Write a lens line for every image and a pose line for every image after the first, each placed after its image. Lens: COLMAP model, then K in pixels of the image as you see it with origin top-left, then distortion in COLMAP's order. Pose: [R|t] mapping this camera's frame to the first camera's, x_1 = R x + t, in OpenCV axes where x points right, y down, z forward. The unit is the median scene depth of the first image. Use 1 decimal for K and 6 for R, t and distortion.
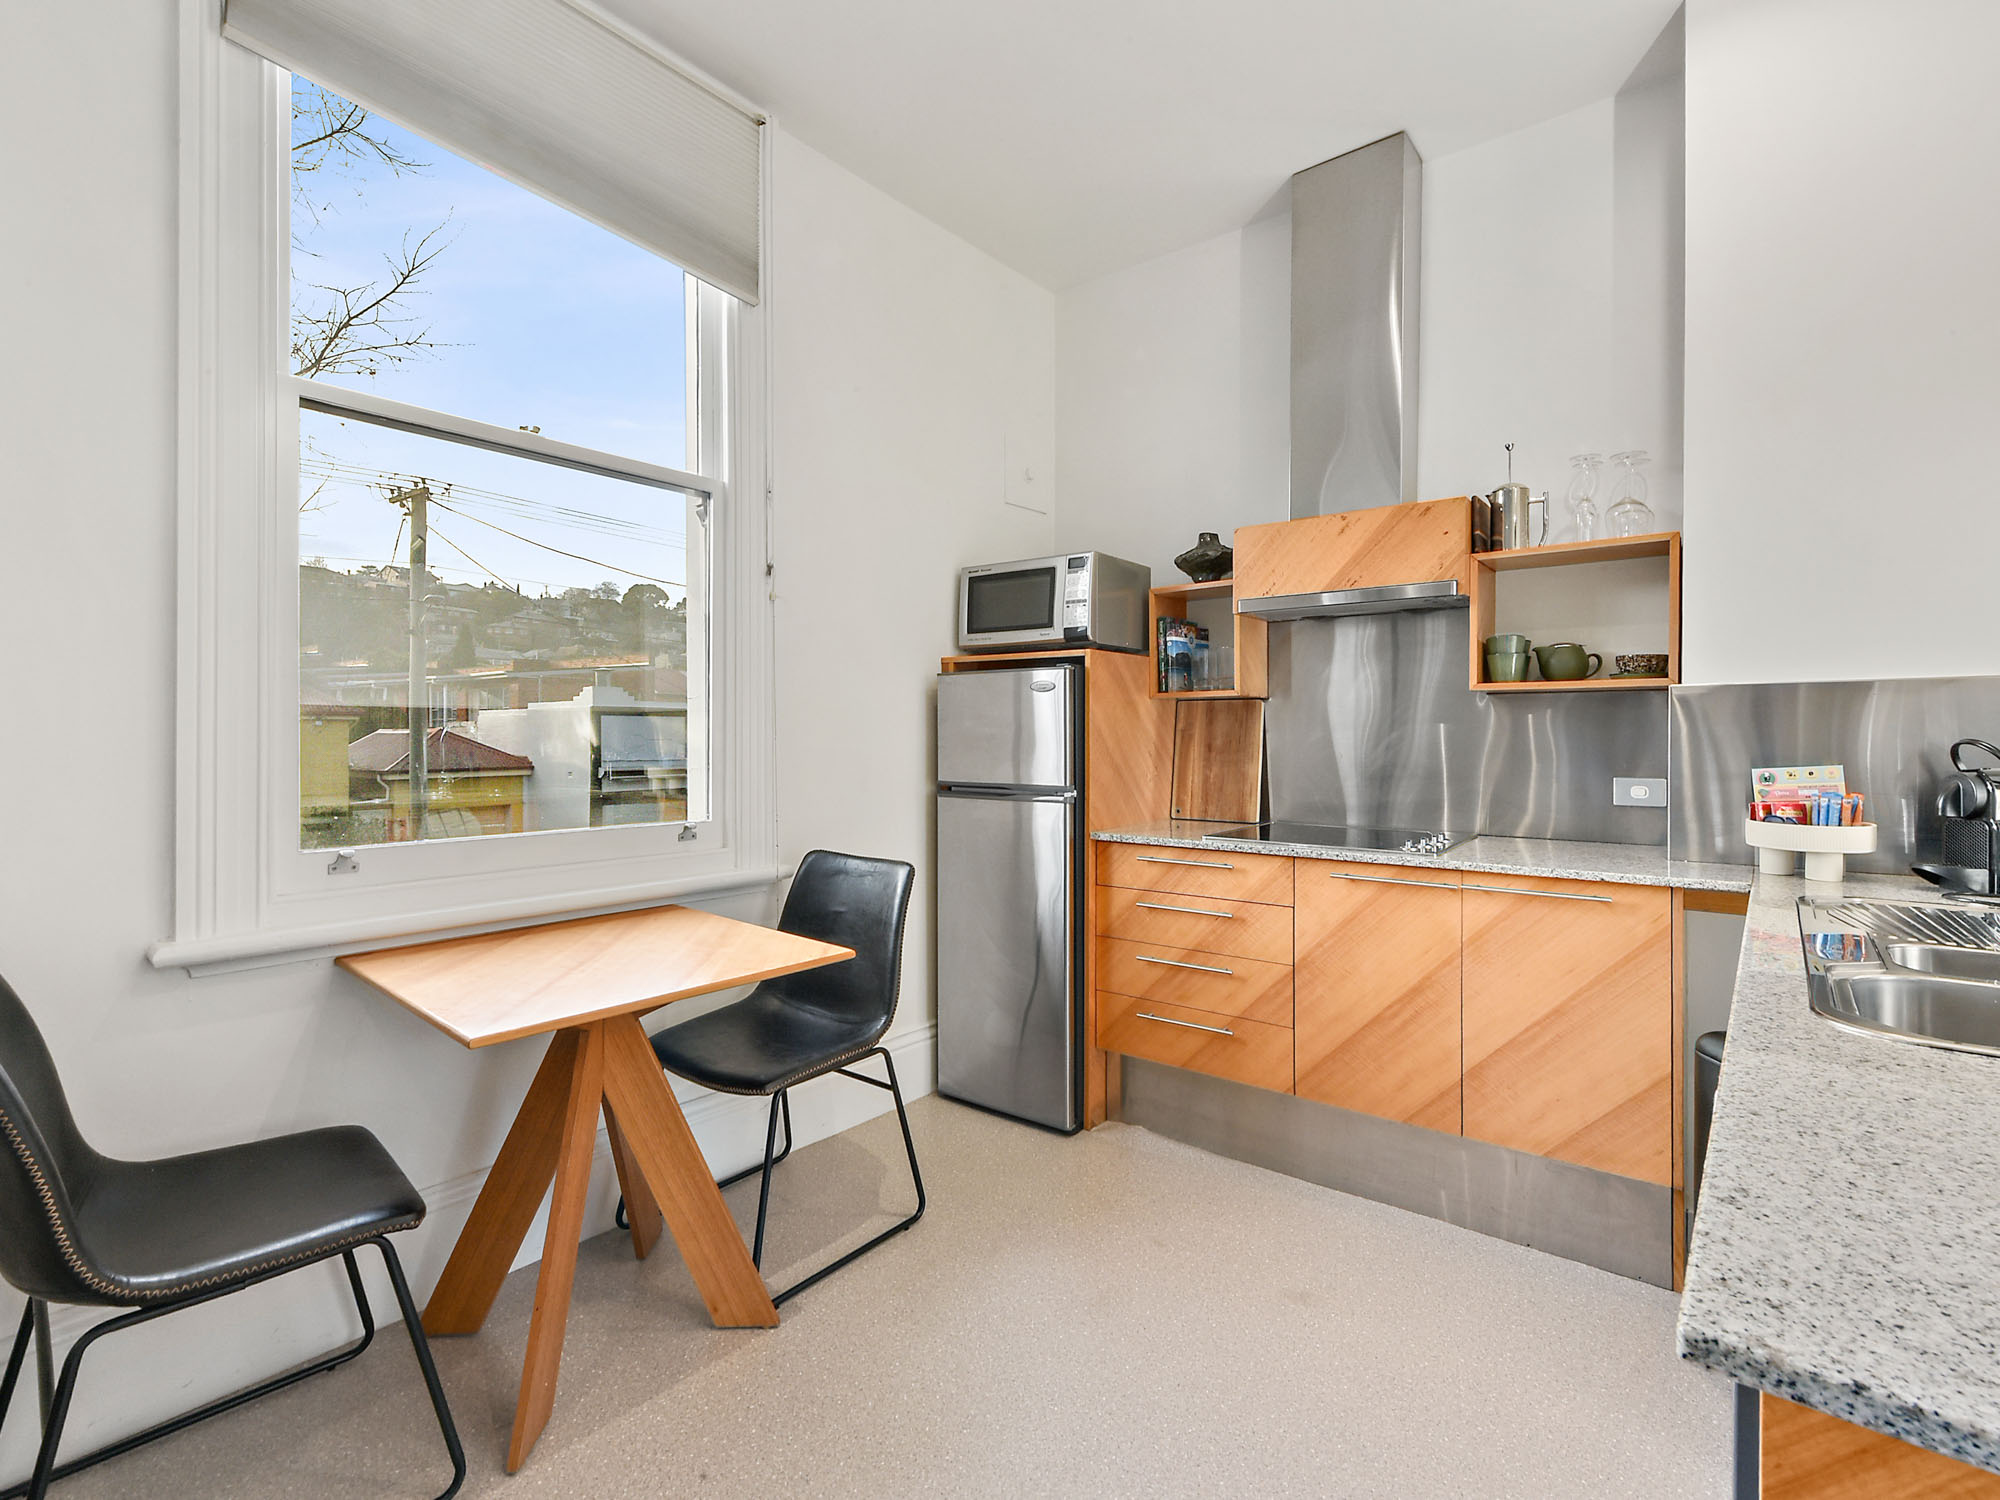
lens RADIAL K [[914.4, 0, 1029.8], [0, 914.4, 740.2], [0, 0, 1]] dist [0.010951, -0.002894]
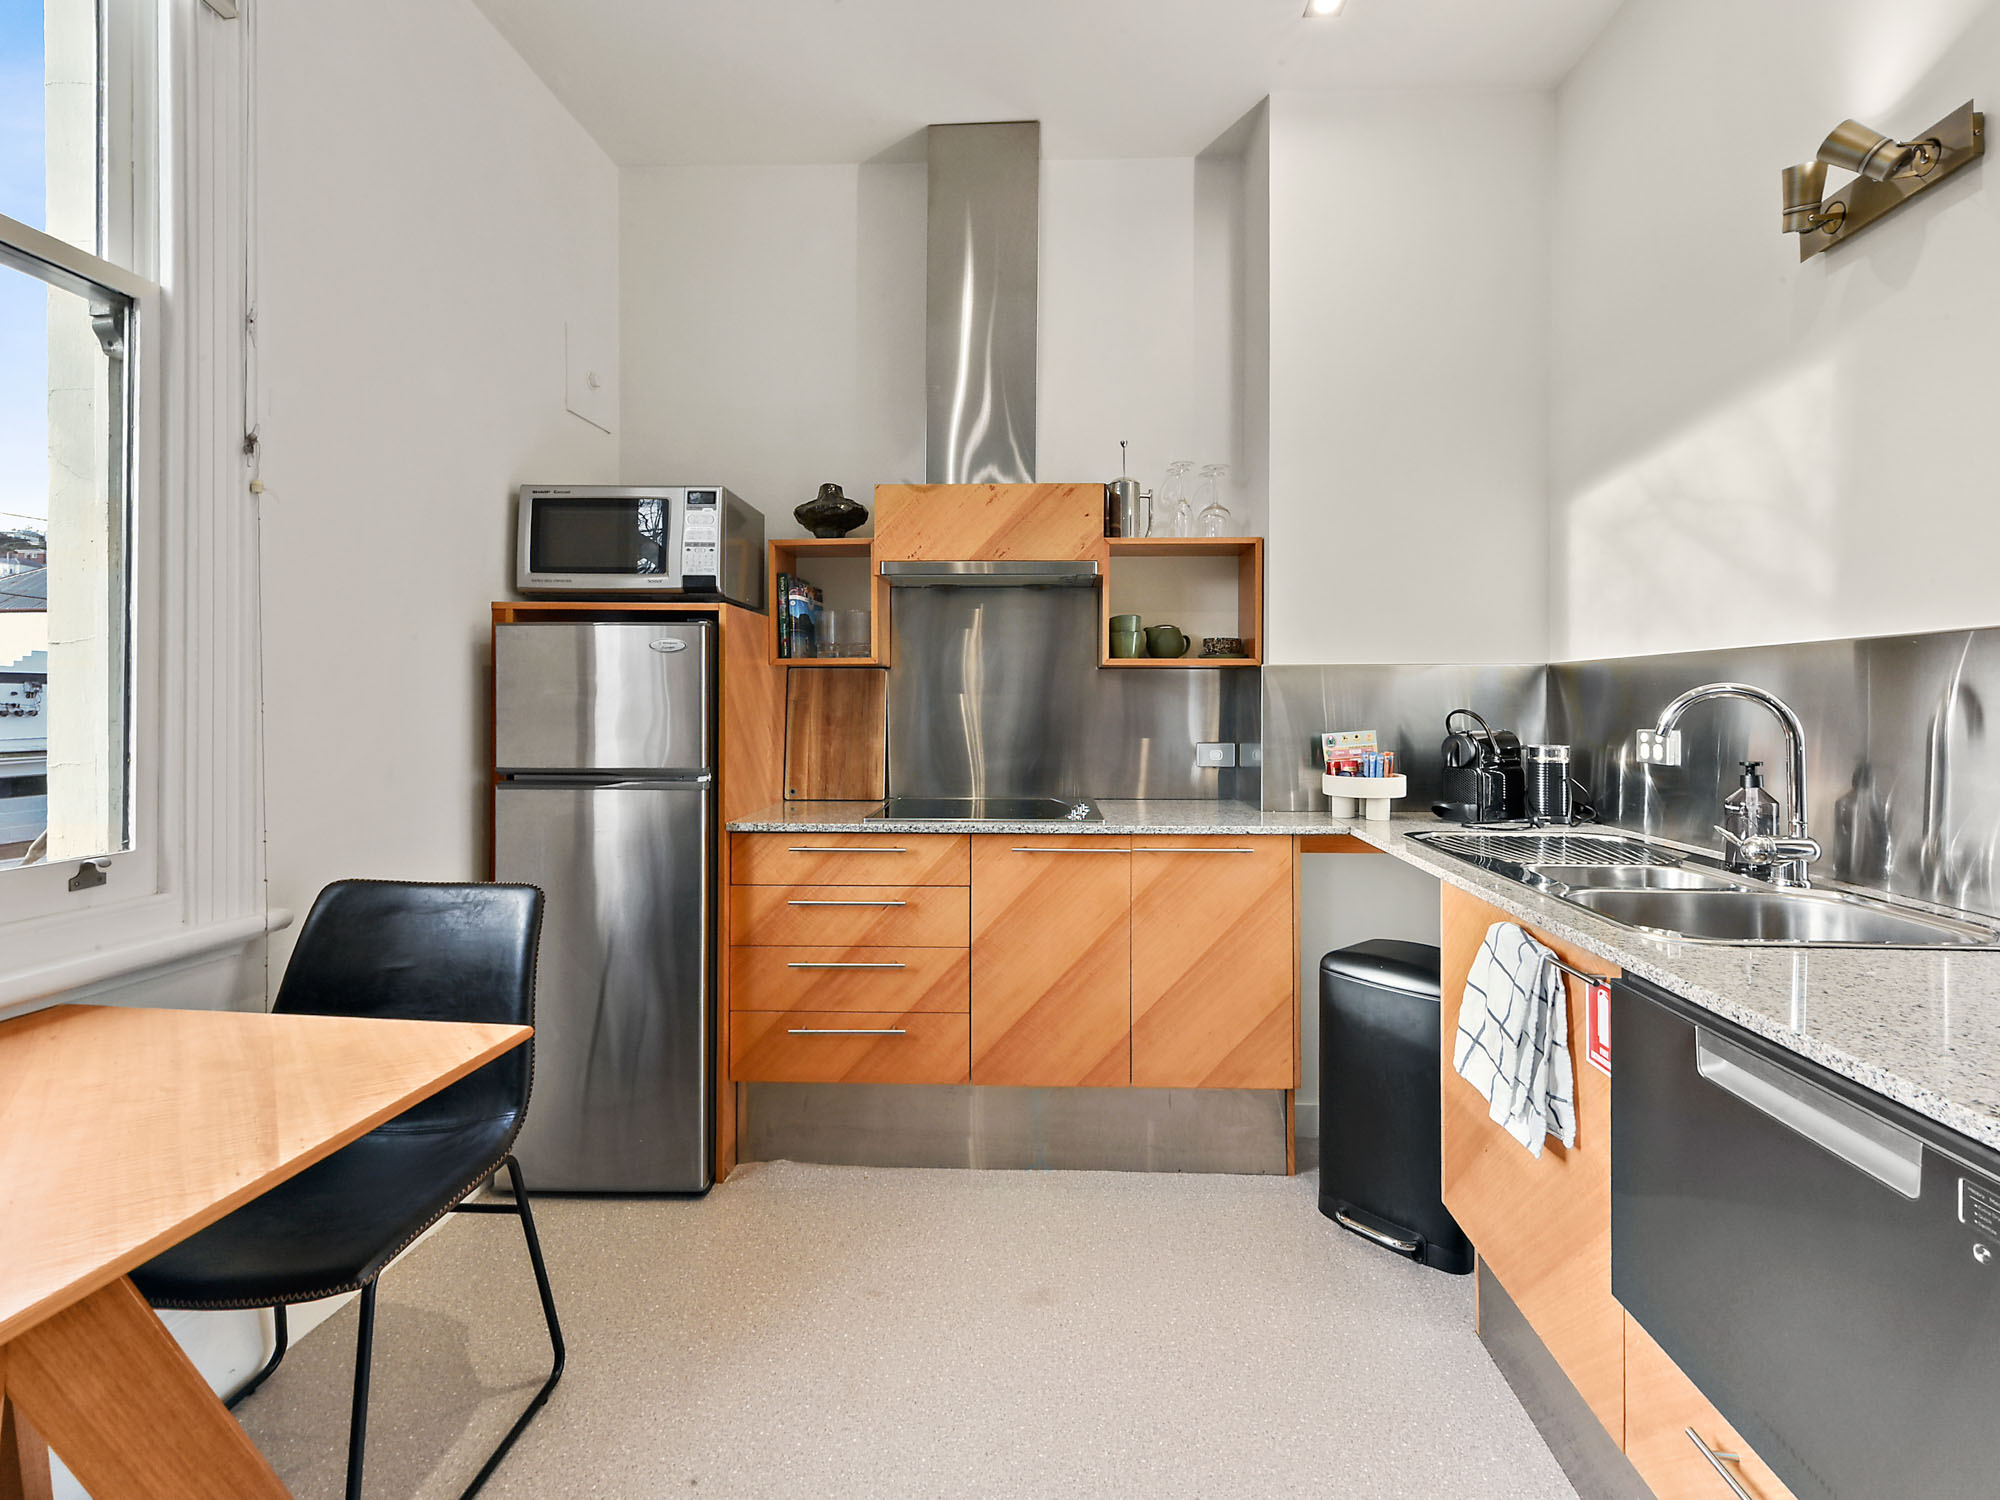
lens RADIAL K [[914.4, 0, 1006.8], [0, 914.4, 704.4], [0, 0, 1]] dist [0.010951, -0.002894]
pose [[0.822556, 0.001733, 0.568681, -0.212463], [0.002533, 0.999974, -0.006710, -0.000946], [-0.568678, 0.006960, 0.822531, 0.179226]]
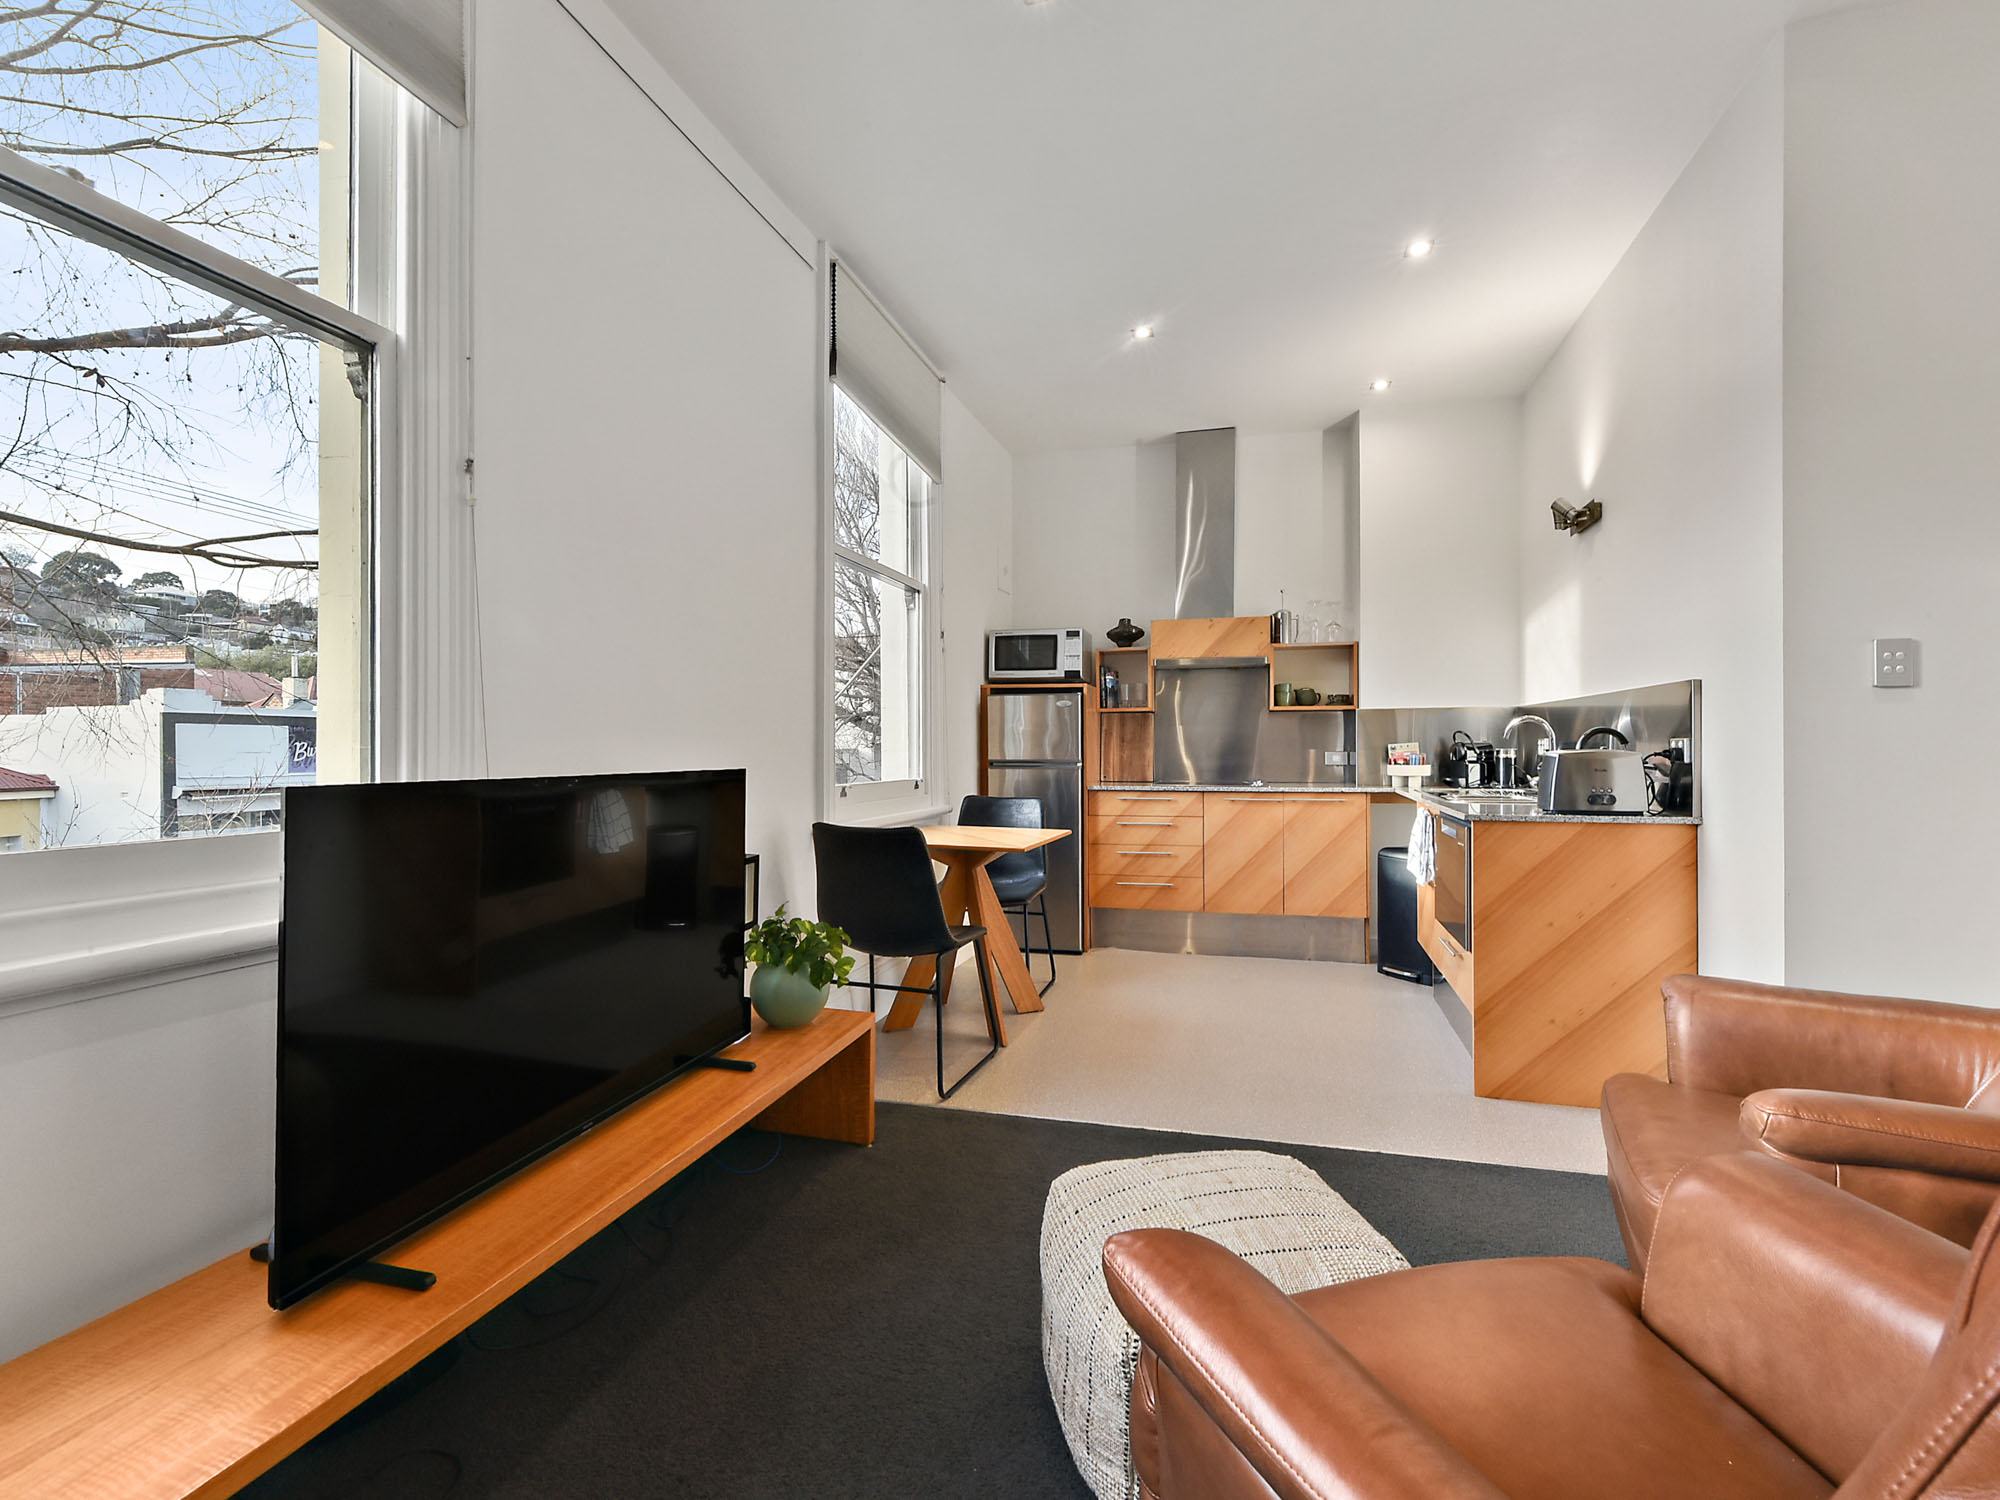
lens RADIAL K [[914.4, 0, 1014.2], [0, 914.4, 746.4], [0, 0, 1]] dist [0.010951, -0.002894]
pose [[0.916370, -0.002518, 0.400325, -0.839802], [0.005770, 0.999959, -0.006919, 0.037580], [-0.400291, 0.008650, 0.916347, -0.629029]]
